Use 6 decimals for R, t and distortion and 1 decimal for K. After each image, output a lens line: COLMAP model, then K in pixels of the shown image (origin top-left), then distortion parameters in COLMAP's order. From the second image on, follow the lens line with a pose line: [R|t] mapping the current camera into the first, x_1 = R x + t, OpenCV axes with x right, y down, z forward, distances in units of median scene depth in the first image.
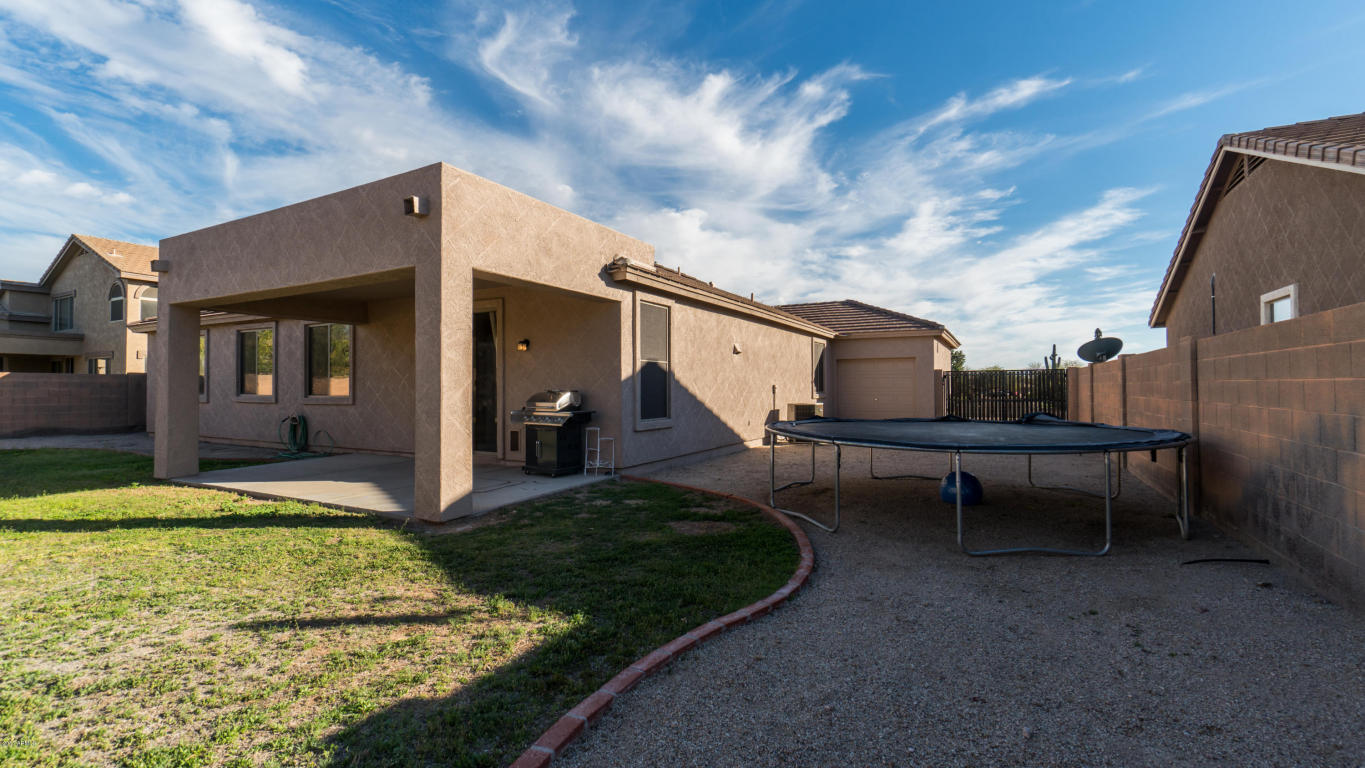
lens RADIAL K [[590.9, 0, 684.9], [0, 590.9, 366.0], [0, 0, 1]] dist [-0.006075, 0.000966]
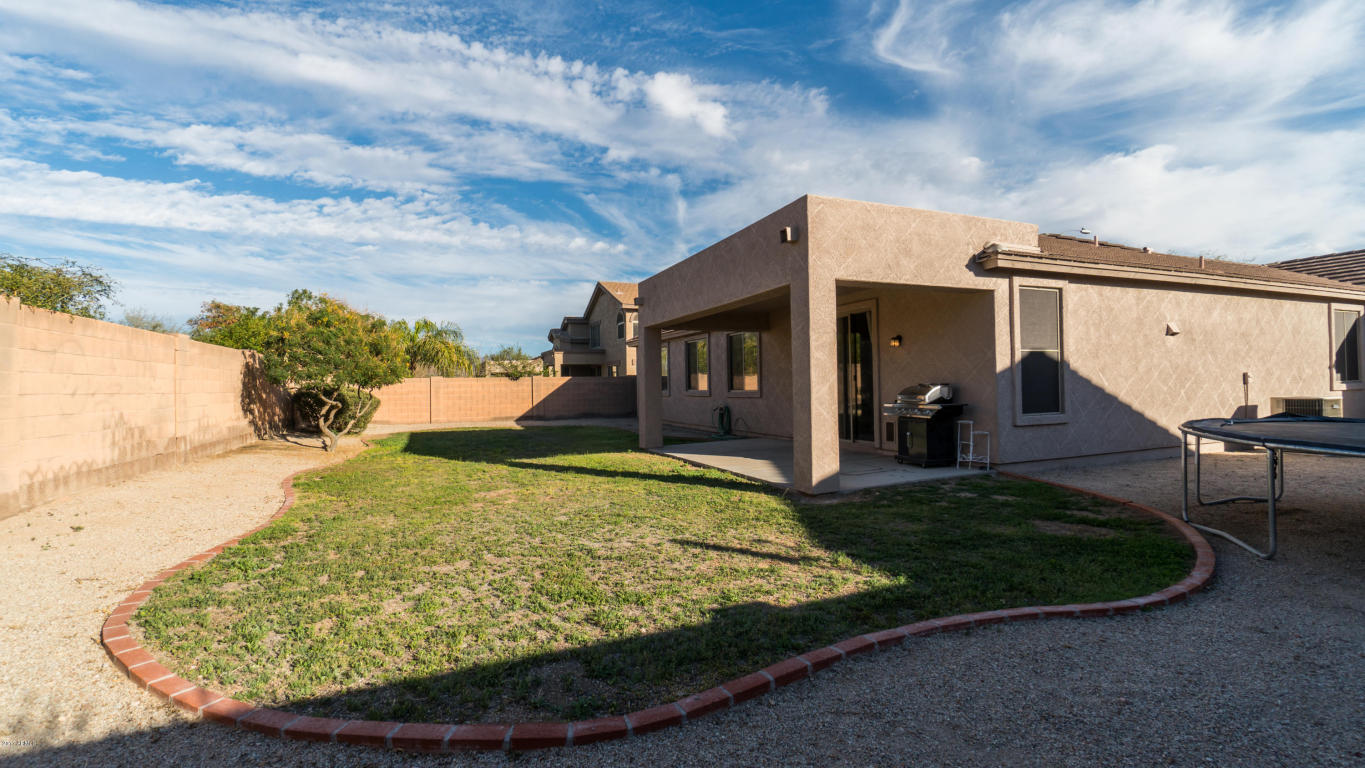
lens RADIAL K [[590.9, 0, 680.2], [0, 590.9, 385.1], [0, 0, 1]] dist [-0.006075, 0.000966]
pose [[0.781231, -0.012149, -0.624124, 0.088492], [0.039652, 0.998757, 0.030192, -0.005076], [0.622982, -0.048335, 0.780742, -0.070329]]
